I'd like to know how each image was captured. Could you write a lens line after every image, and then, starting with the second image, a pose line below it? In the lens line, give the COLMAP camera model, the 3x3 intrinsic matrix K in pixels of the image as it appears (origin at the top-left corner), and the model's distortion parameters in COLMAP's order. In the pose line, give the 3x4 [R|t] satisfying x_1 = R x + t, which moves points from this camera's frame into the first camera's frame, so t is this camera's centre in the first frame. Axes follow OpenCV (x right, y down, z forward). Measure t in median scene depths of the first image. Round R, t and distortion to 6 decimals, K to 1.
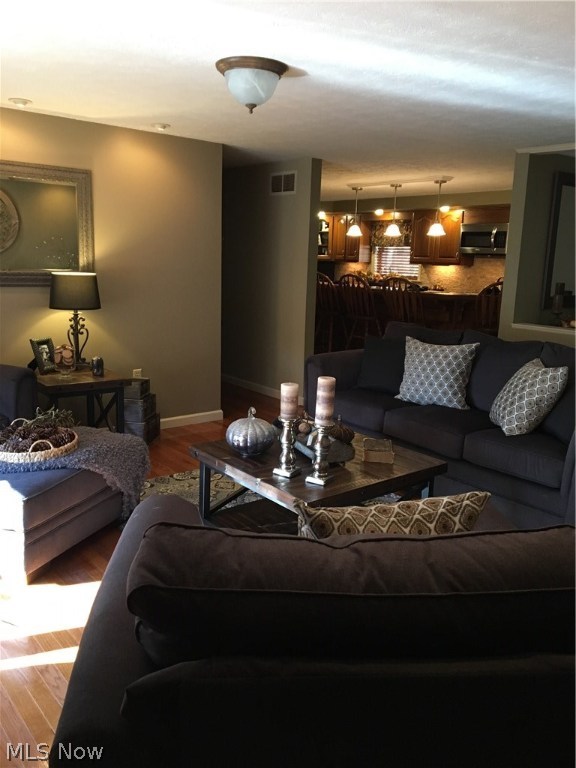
lens RADIAL K [[648.0, 0, 288.0], [0, 648.0, 384.0], [0, 0, 1]] dist [0.082865, -0.102987]
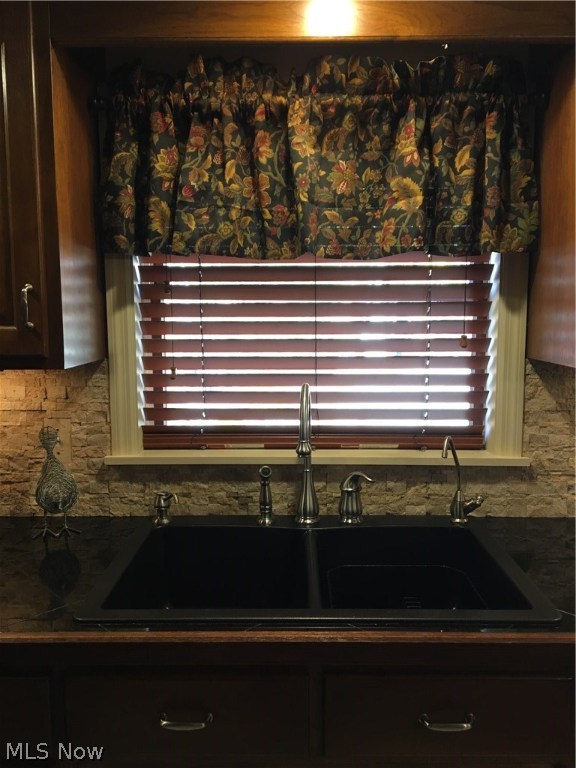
lens RADIAL K [[648.0, 0, 288.0], [0, 648.0, 384.0], [0, 0, 1]] dist [0.082865, -0.102987]
pose [[0.639416, -0.121242, 0.759241, 0.040122], [0.169654, 0.985397, 0.014478, -0.181710], [-0.749910, 0.119551, 0.650648, 0.894955]]
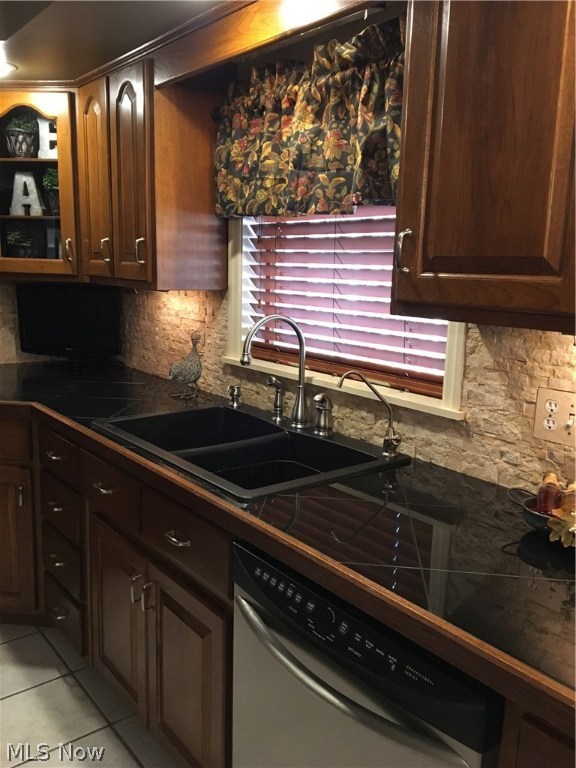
lens RADIAL K [[648.0, 0, 288.0], [0, 648.0, 384.0], [0, 0, 1]] dist [0.082865, -0.102987]
pose [[0.999962, -0.004093, -0.007758, 0.154405], [0.004030, 0.999959, -0.008081, -0.157861], [0.007791, 0.008049, 0.999937, 0.801137]]
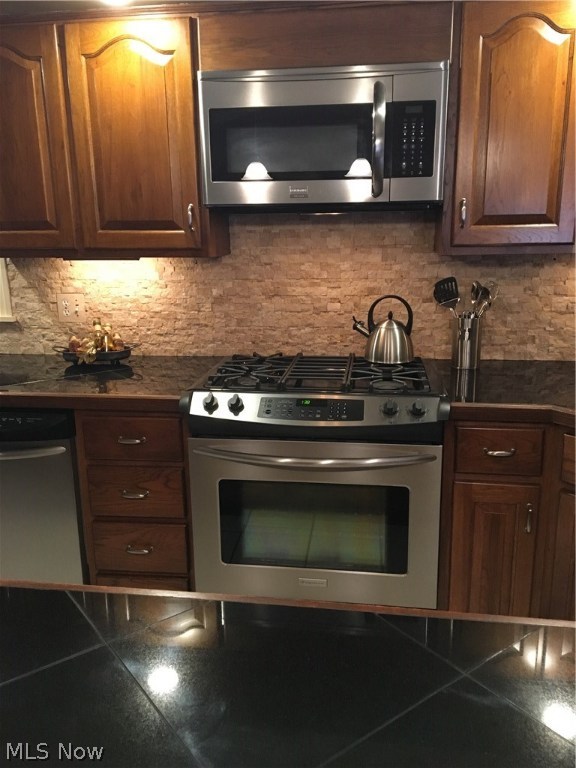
lens RADIAL K [[648.0, 0, 288.0], [0, 648.0, 384.0], [0, 0, 1]] dist [0.082865, -0.102987]
pose [[0.737281, -0.205157, 0.643683, 0.103034], [0.169733, 0.978467, 0.117447, -0.138351], [-0.653917, 0.022663, 0.756226, 0.692893]]
